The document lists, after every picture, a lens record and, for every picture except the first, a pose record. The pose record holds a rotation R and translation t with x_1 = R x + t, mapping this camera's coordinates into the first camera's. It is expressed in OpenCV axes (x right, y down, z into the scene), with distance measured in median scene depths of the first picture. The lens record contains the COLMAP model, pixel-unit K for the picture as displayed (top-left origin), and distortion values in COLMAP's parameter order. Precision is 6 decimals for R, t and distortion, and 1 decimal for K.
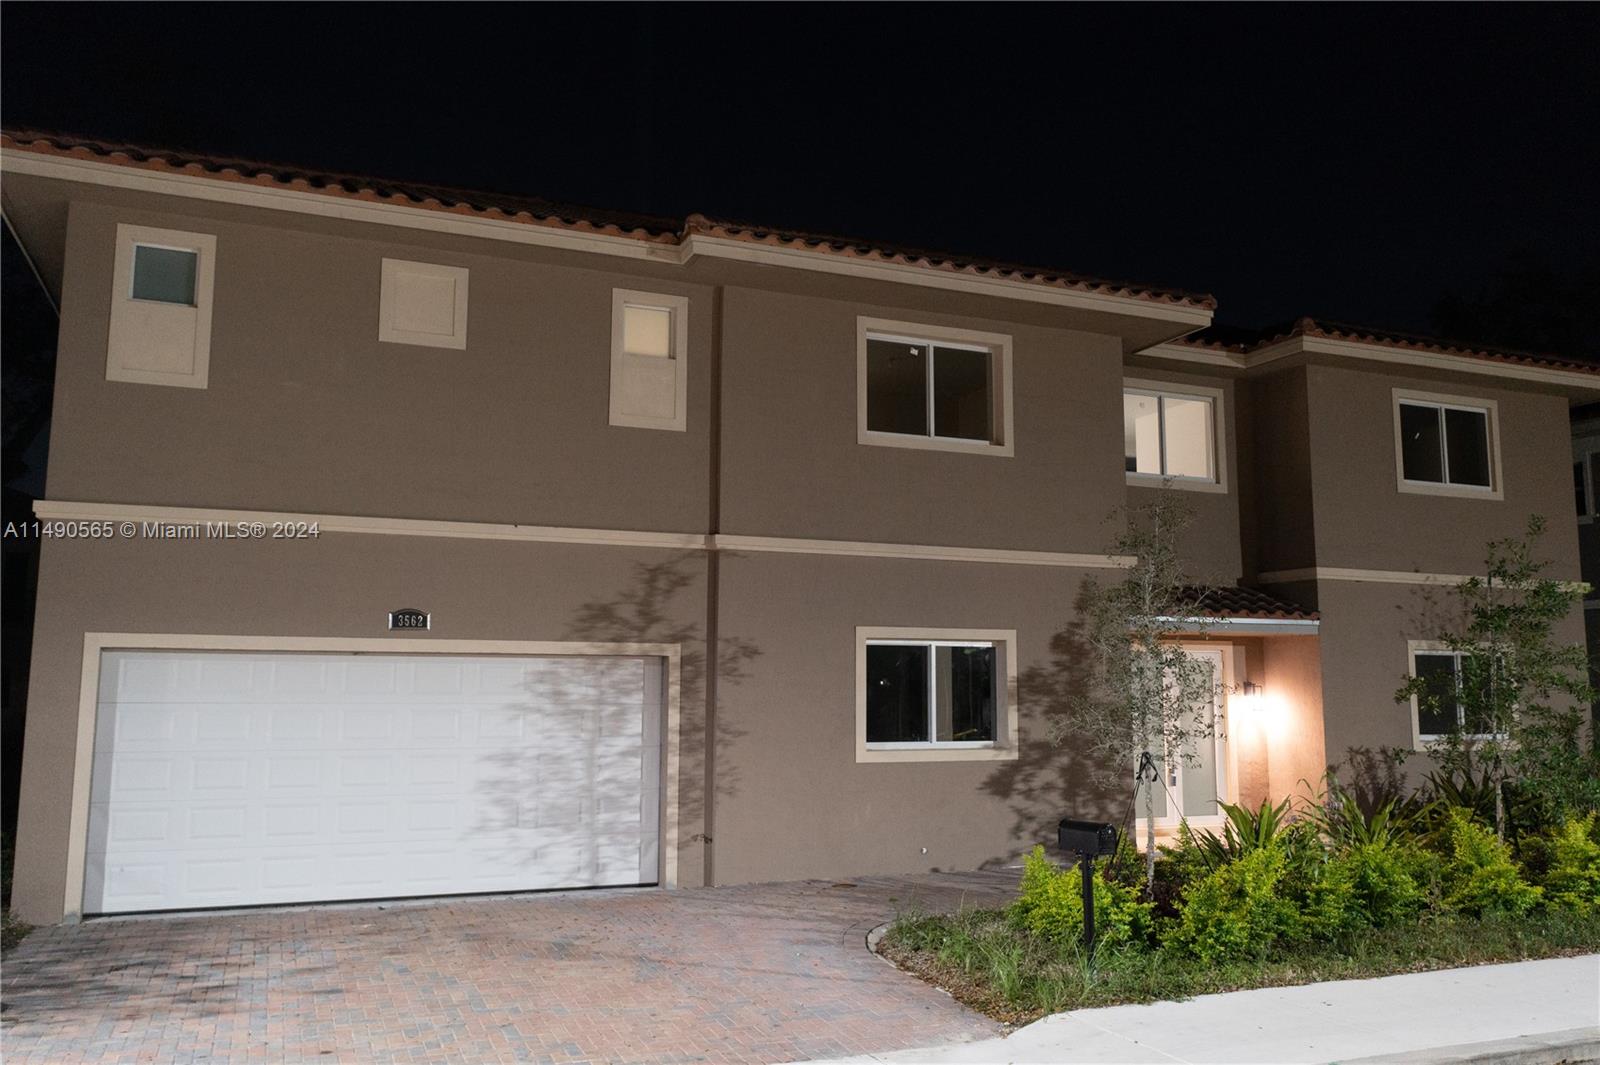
lens RADIAL K [[1272.1, 0, 800.0], [0, 1272.1, 532.5], [0, 0, 1]] dist [0.001906, 0.006150]
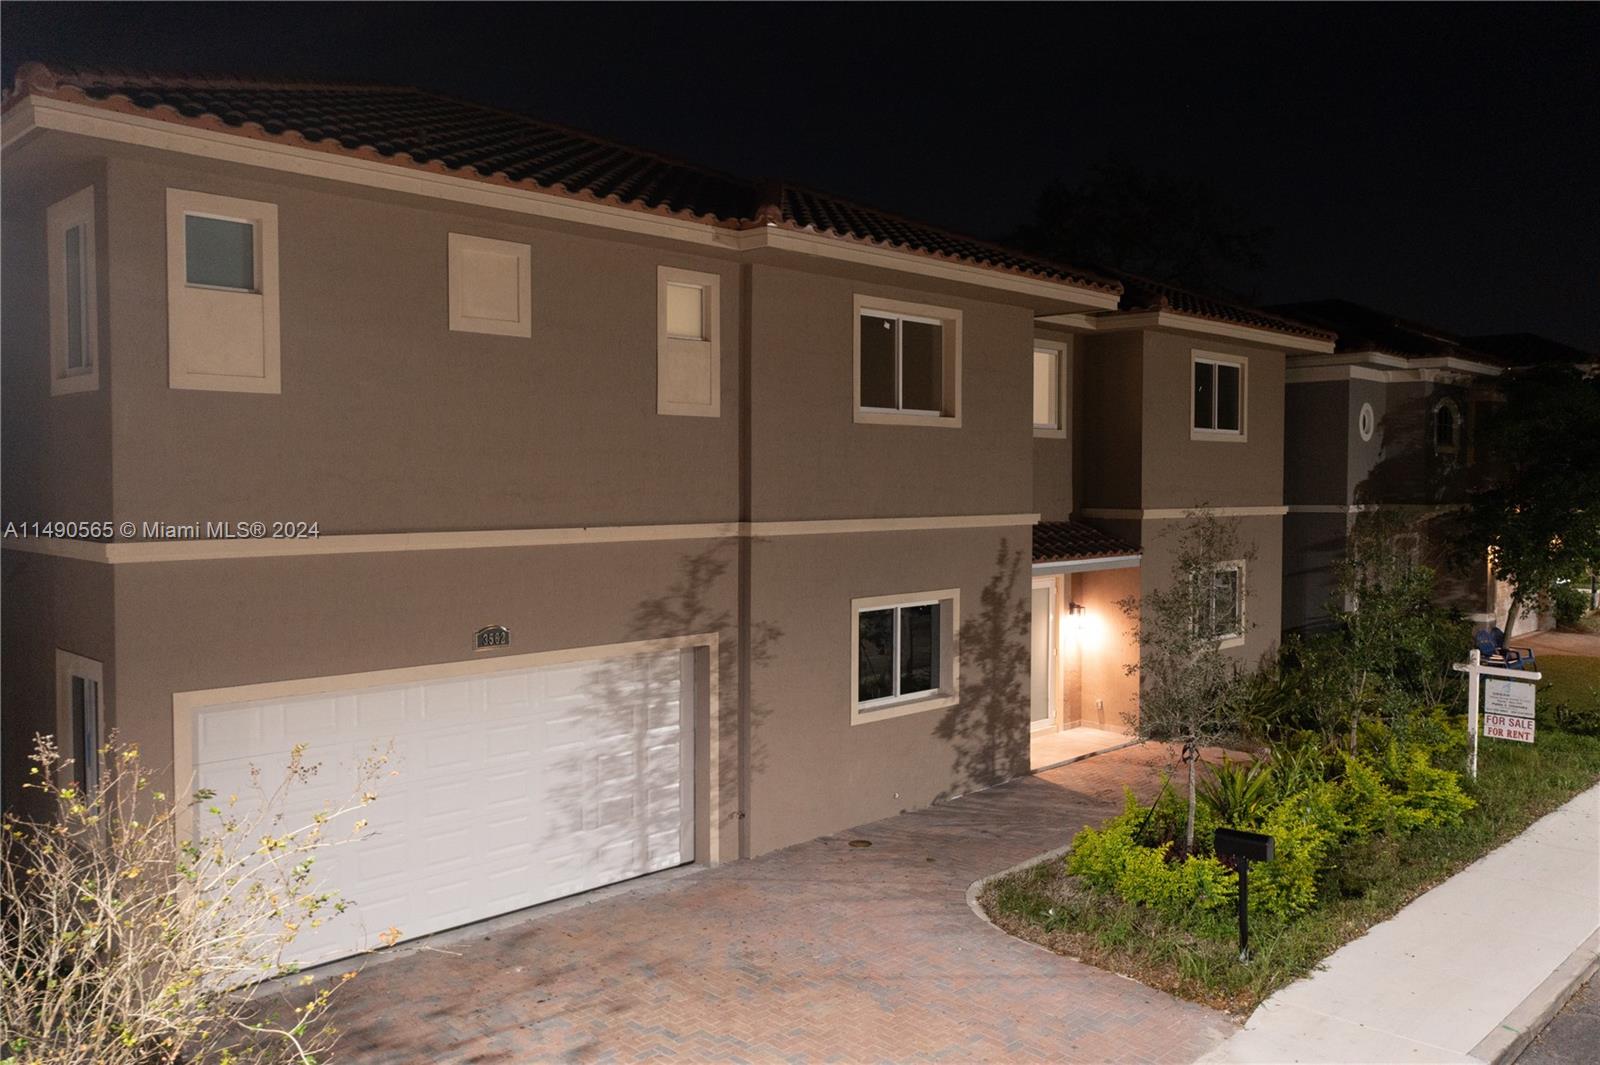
lens RADIAL K [[1272.1, 0, 800.0], [0, 1272.1, 532.5], [0, 0, 1]] dist [0.001906, 0.006150]
pose [[0.921699, -0.018816, 0.387449, -0.418937], [-0.045265, 0.986782, 0.155603, -0.148565], [-0.385255, -0.160957, 0.908665, 0.070708]]
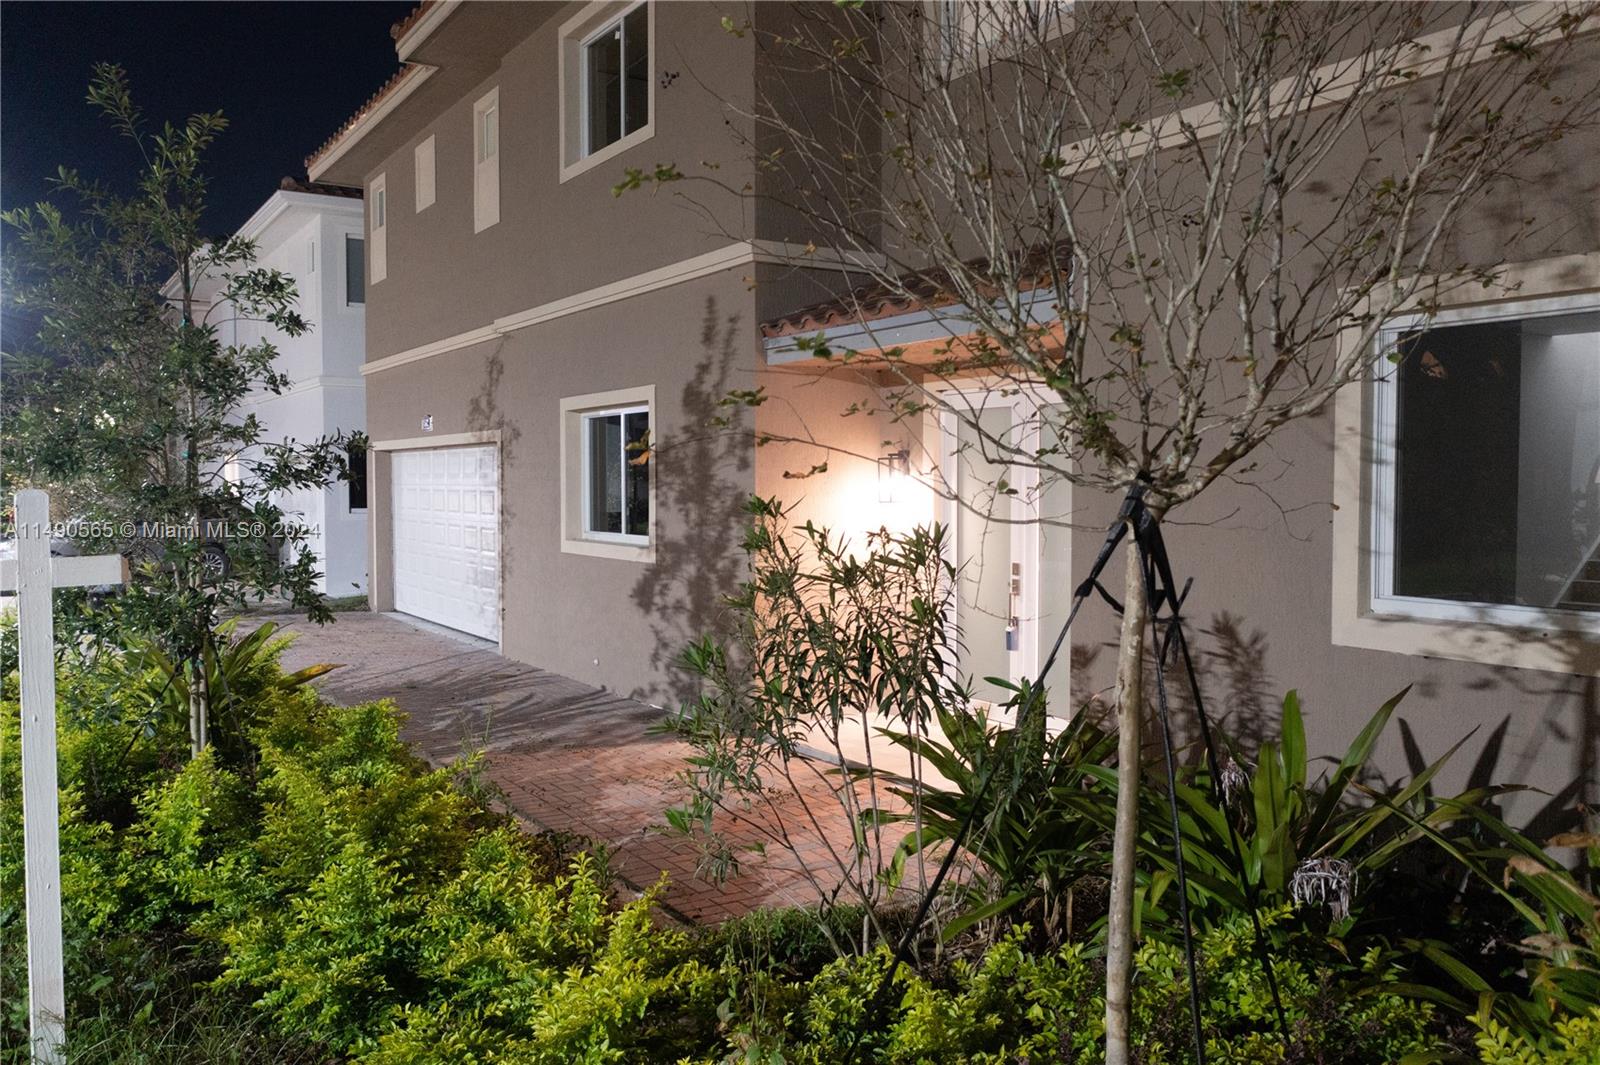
lens RADIAL K [[1267.2, 0, 800.0], [0, 1267.2, 532.5], [0, 0, 1]] dist [-0.000963, 0.001874]
pose [[0.172300, 0.034635, -0.984435, 0.974012], [0.119619, 0.991250, 0.055811, 0.141677], [0.977755, -0.127373, 0.166650, 1.045332]]
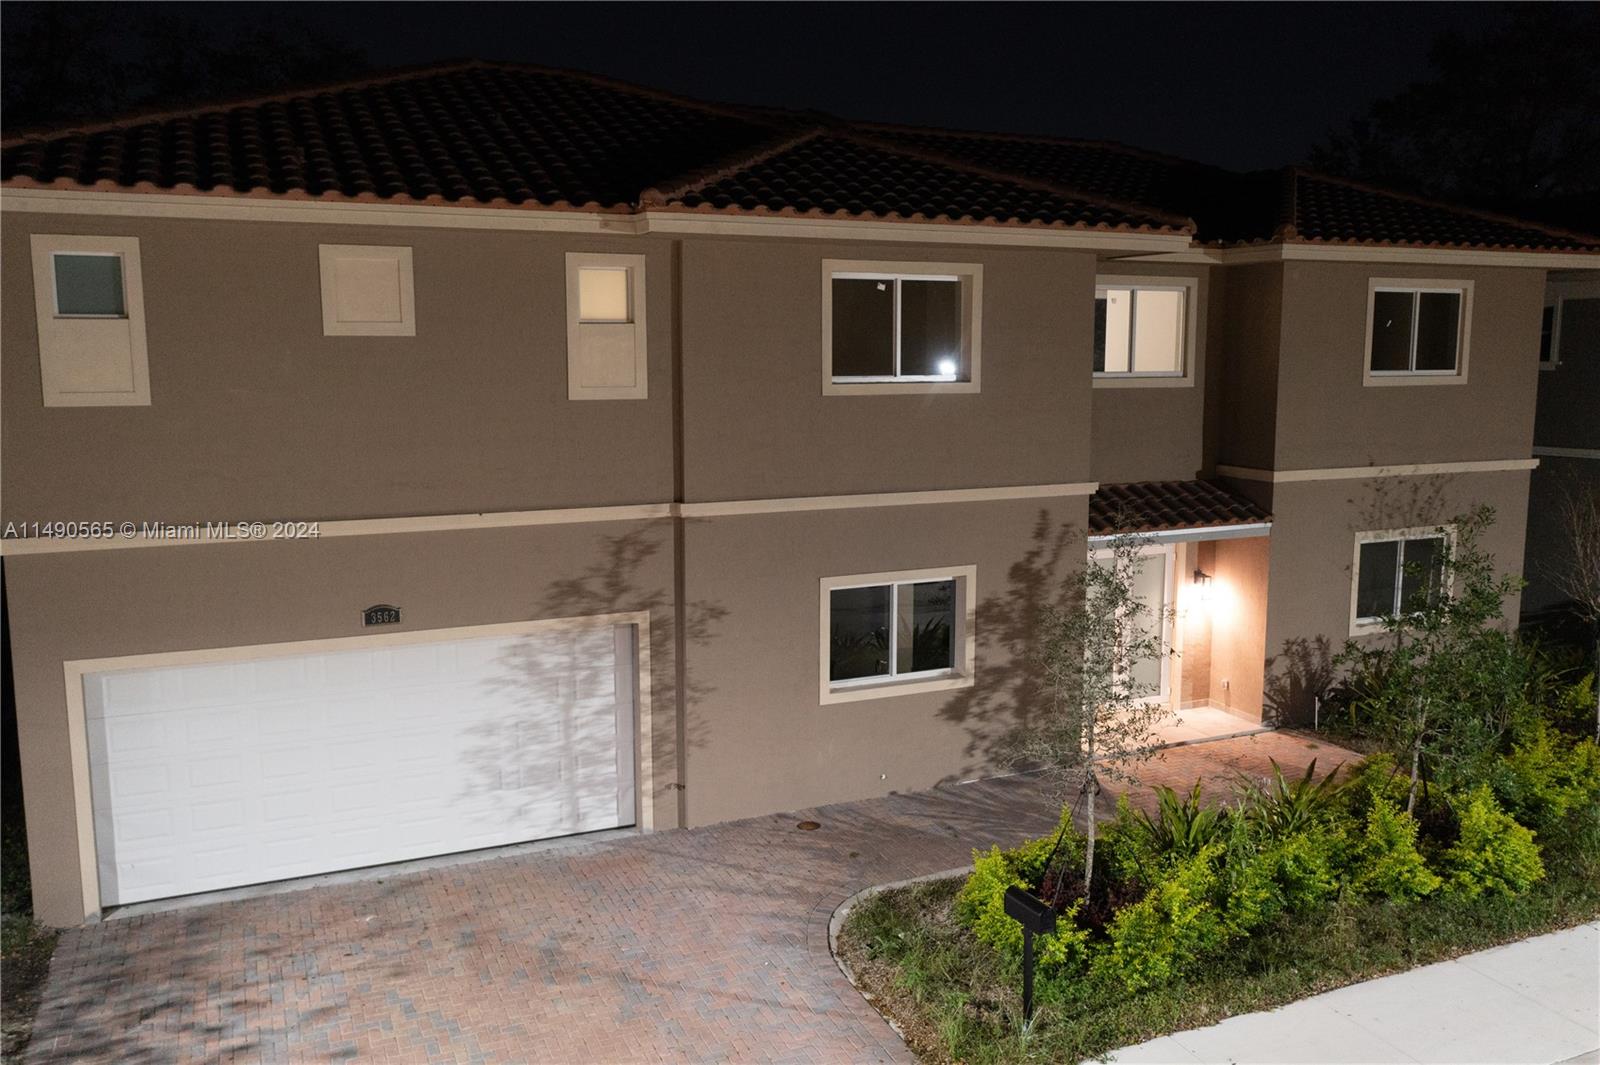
lens RADIAL K [[1272.1, 0, 800.0], [0, 1272.1, 532.5], [0, 0, 1]] dist [0.001906, 0.006150]
pose [[0.999627, -0.008703, 0.025868, 0.001710], [0.001612, 0.964971, 0.262352, -0.239421], [-0.027245, -0.262212, 0.964626, 0.023433]]
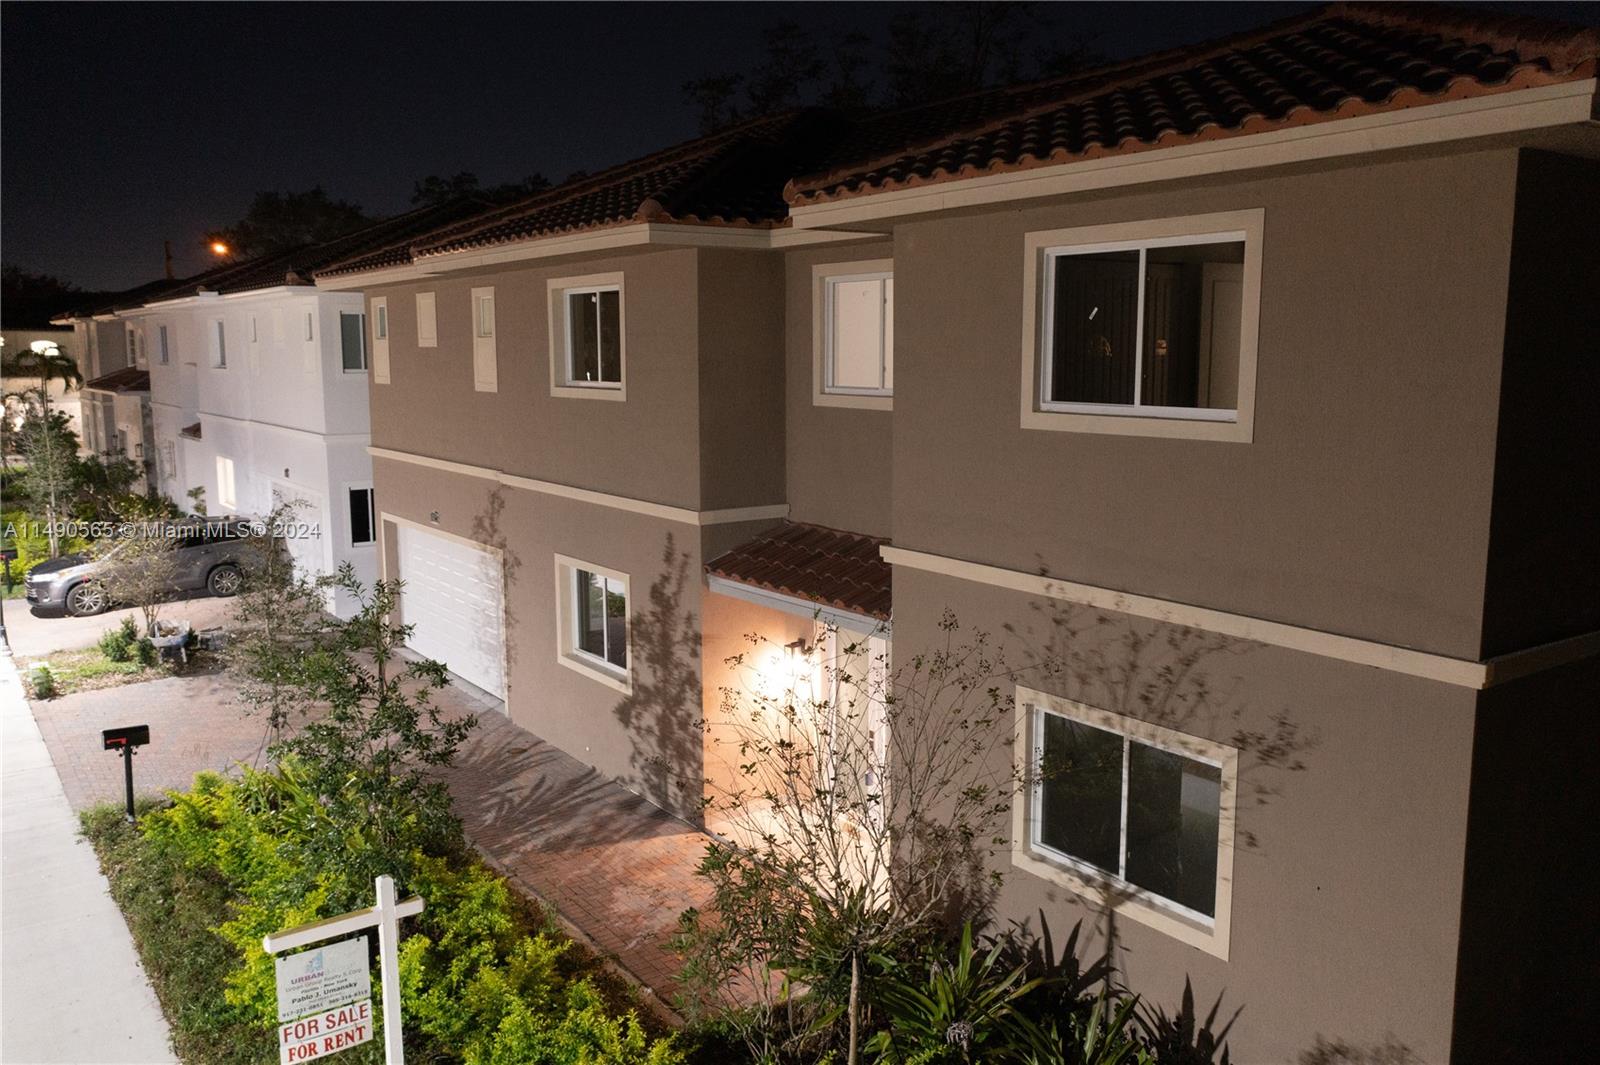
lens RADIAL K [[1272.1, 0, 800.0], [0, 1272.1, 532.5], [0, 0, 1]] dist [0.001906, 0.006150]
pose [[0.225560, 0.135097, -0.964817, 1.295257], [0.121278, 0.978741, 0.165400, -0.118749], [0.966651, -0.154318, 0.204381, 1.021568]]
